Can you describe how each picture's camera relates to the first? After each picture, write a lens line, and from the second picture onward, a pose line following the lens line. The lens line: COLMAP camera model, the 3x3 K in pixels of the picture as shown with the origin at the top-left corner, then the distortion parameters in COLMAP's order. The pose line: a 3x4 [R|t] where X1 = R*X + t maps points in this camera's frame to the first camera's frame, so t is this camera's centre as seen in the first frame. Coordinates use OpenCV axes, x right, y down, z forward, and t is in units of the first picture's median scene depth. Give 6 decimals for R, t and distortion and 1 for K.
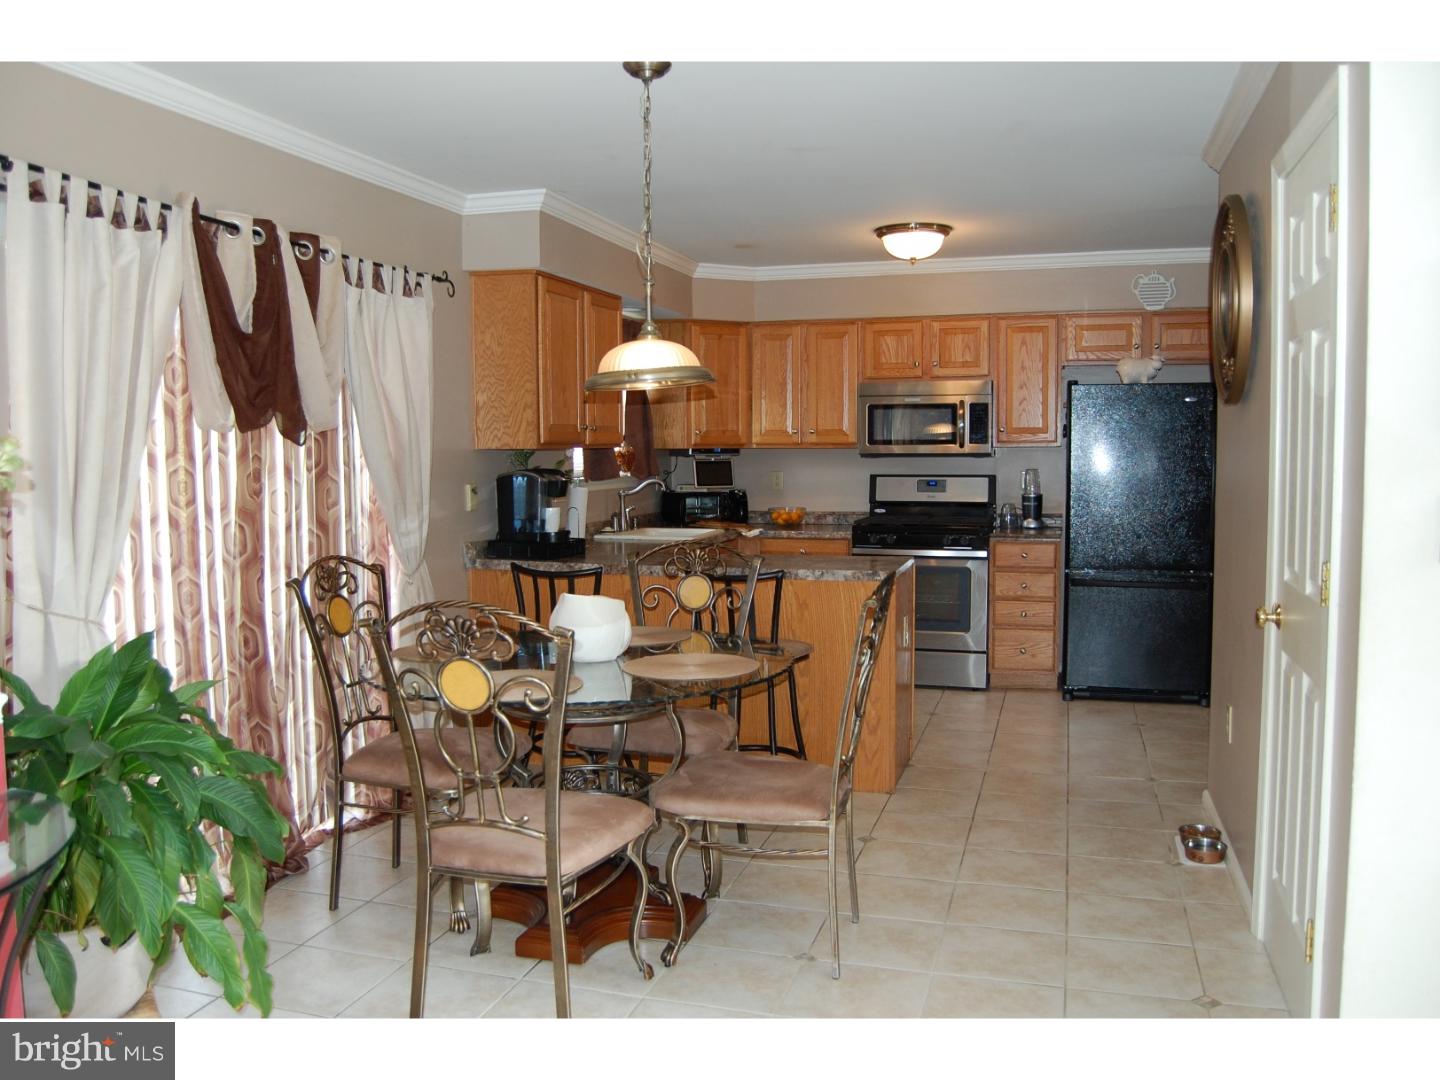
lens RADIAL K [[1177.3, 0, 705.8], [0, 1177.3, 528.3], [0, 0, 1]] dist [-0.090909, 0.038893]
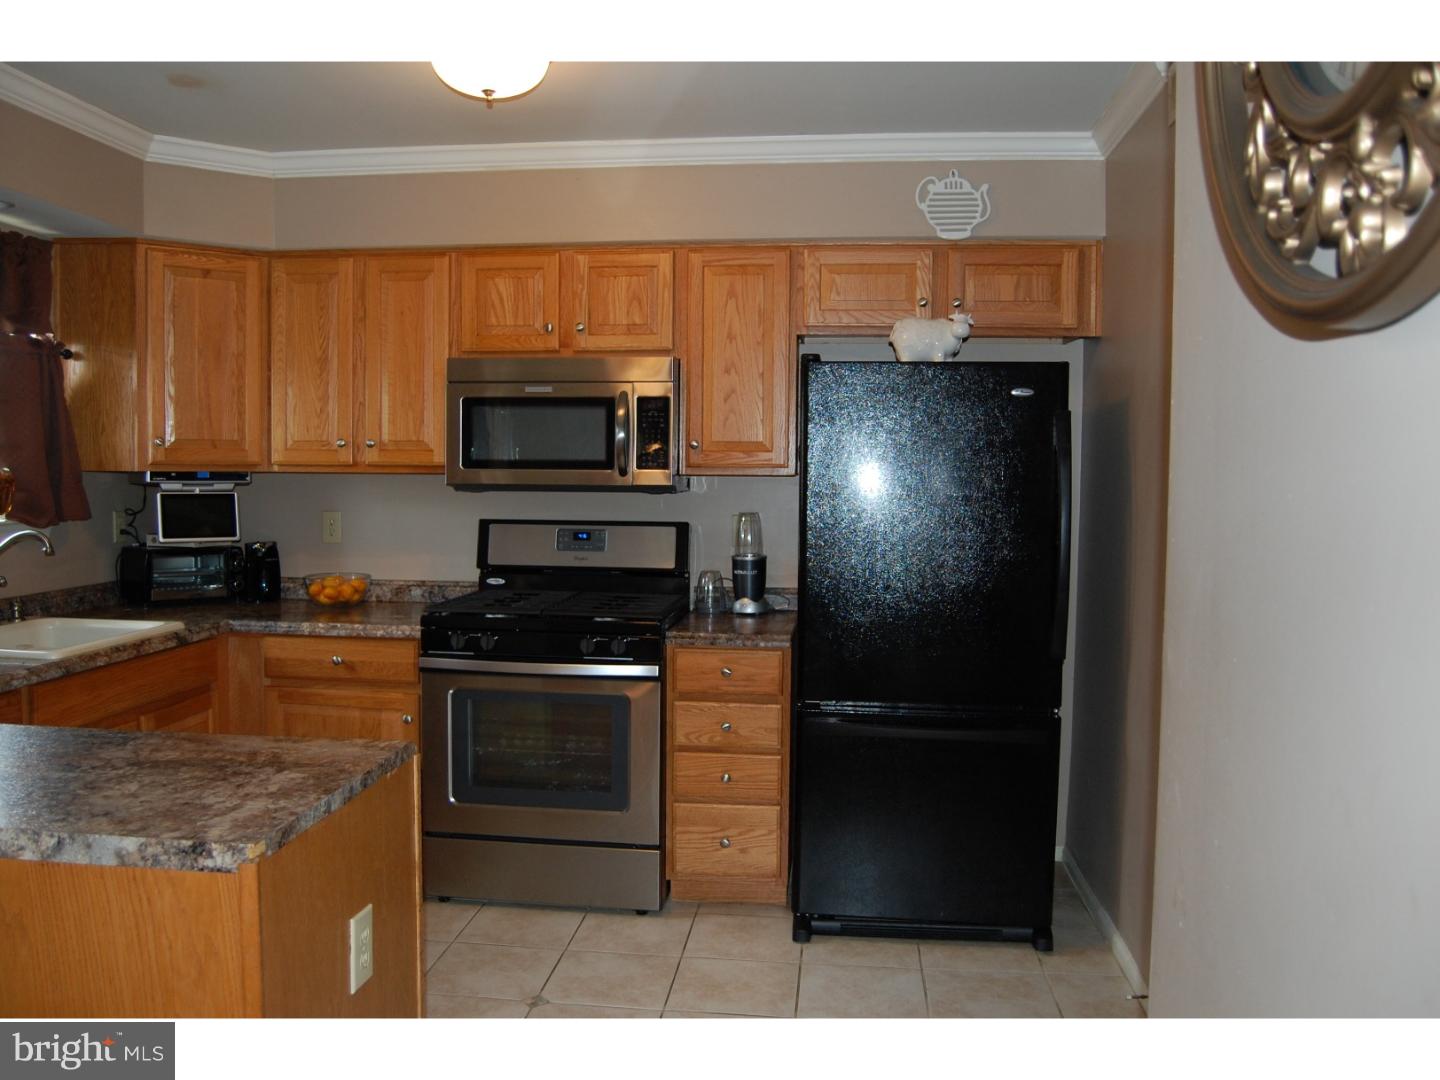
lens RADIAL K [[1177.3, 0, 701.7], [0, 1177.3, 532.5], [0, 0, 1]] dist [-0.090909, 0.038893]
pose [[0.984022, 0.004151, 0.178001, 0.161594], [-0.001745, 0.999905, -0.013669, -0.034993], [-0.178040, 0.013140, 0.983935, 0.454745]]
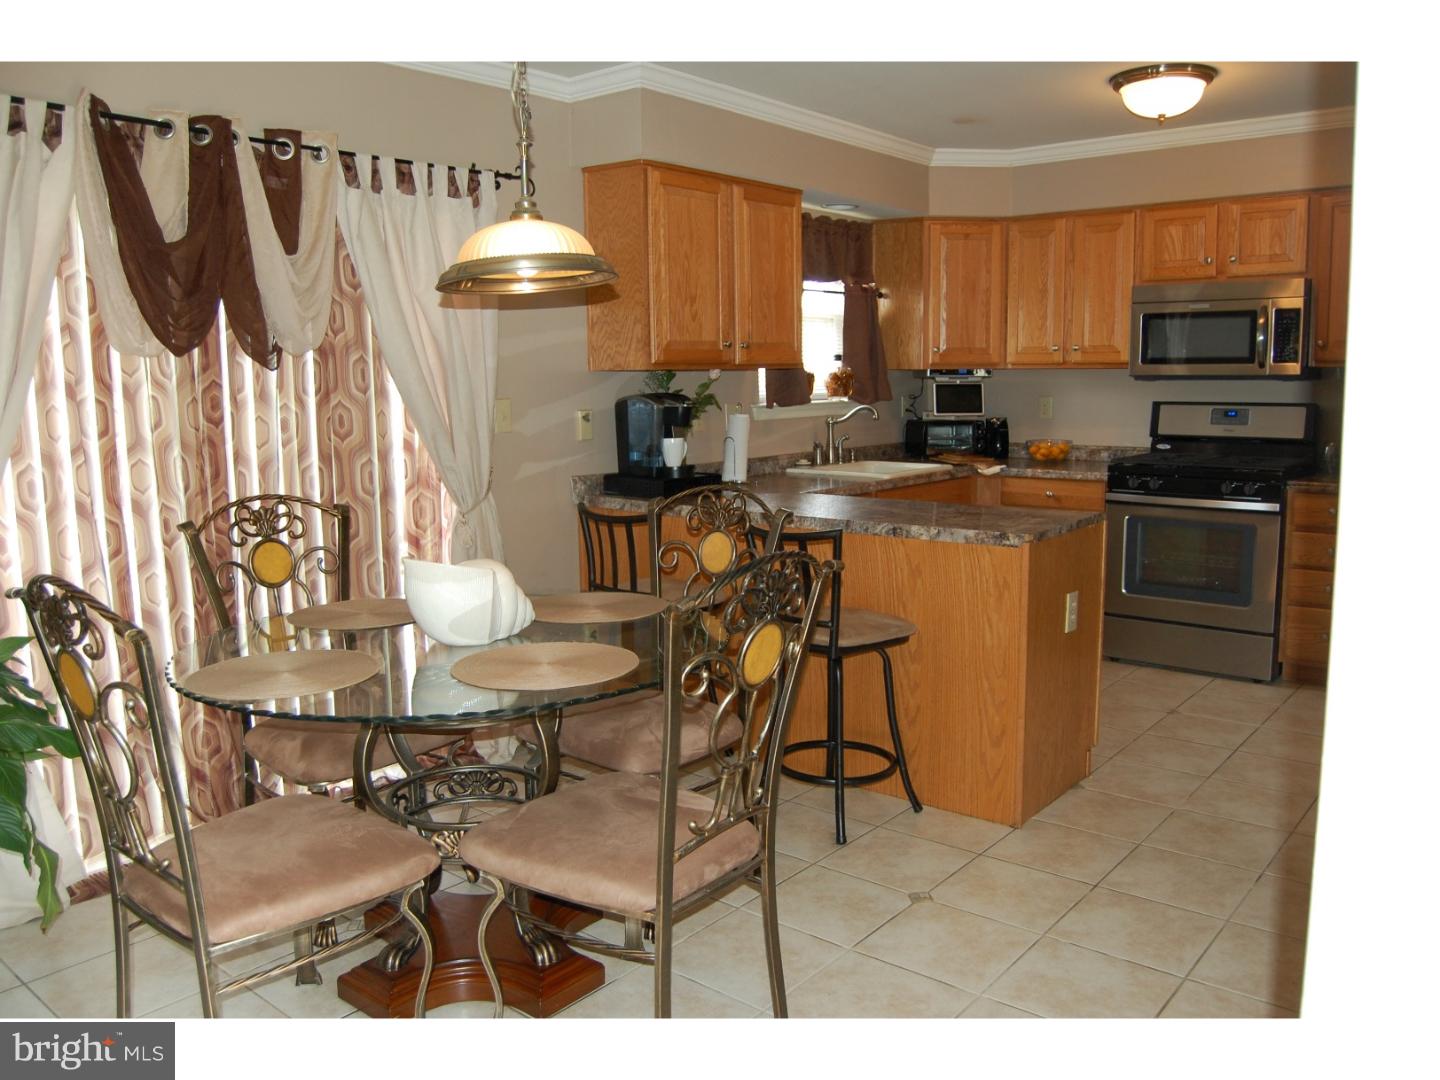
lens RADIAL K [[1123.3, 0, 708.2], [0, 1123.3, 530.8], [0, 0, 1]] dist [-0.096046, 0.036309]
pose [[0.921977, 0.046462, -0.384447, 0.172200], [-0.018320, 0.996898, 0.076543, -0.010806], [0.386811, -0.063528, 0.919968, 0.198278]]
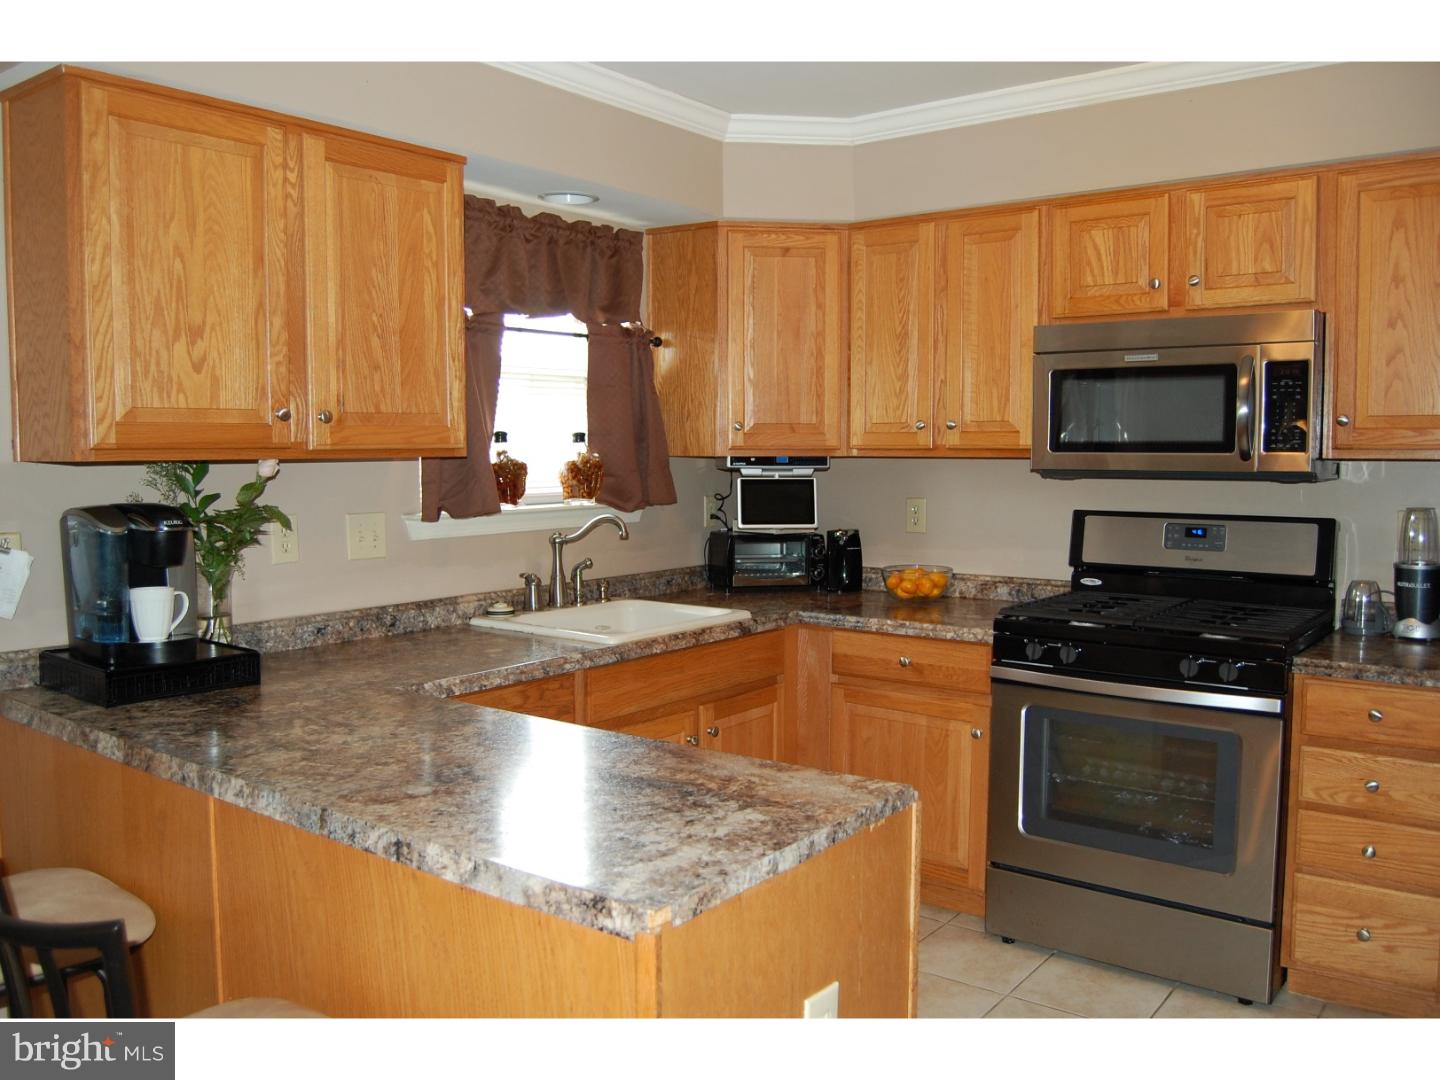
lens RADIAL K [[1177.3, 0, 705.6], [0, 1177.3, 533.2], [0, 0, 1]] dist [-0.090909, 0.038893]
pose [[0.935055, 0.028680, -0.353341, 0.189317], [-0.027497, 0.999587, 0.008366, -0.039620], [0.353435, 0.001893, 0.935457, 0.524515]]
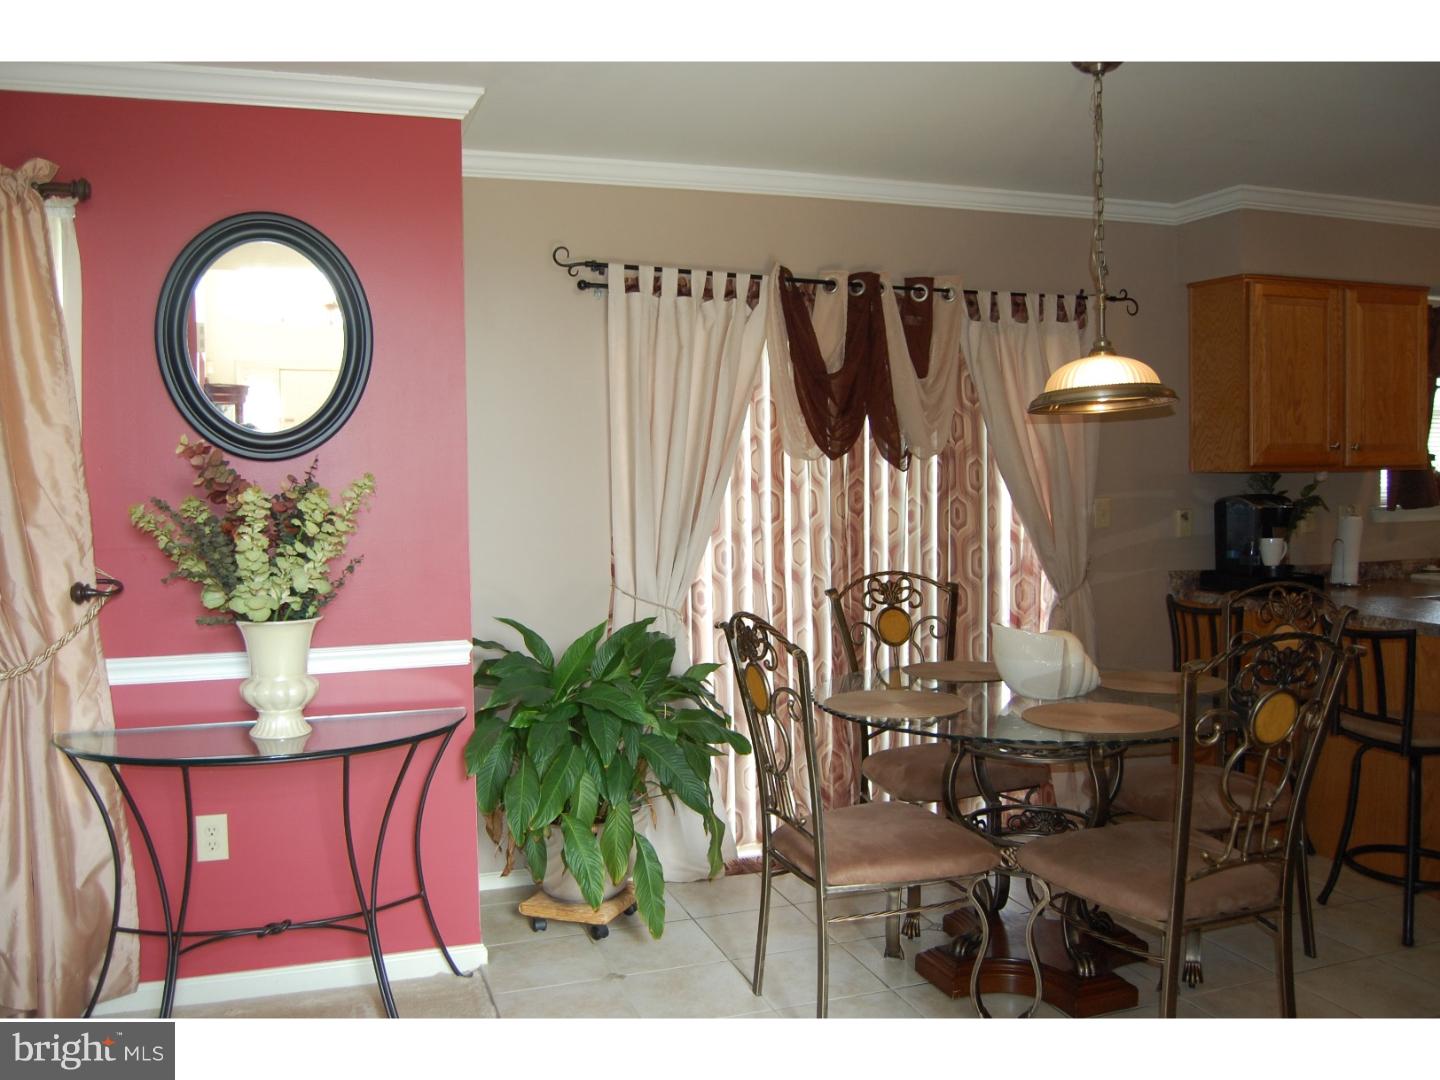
lens RADIAL K [[1177.3, 0, 708.5], [0, 1177.3, 531.3], [0, 0, 1]] dist [-0.090909, 0.038893]
pose [[0.589298, 0.036920, -0.807071, 0.259735], [-0.047011, 0.998830, 0.011366, -0.010222], [0.806547, 0.031244, 0.590344, 0.114140]]
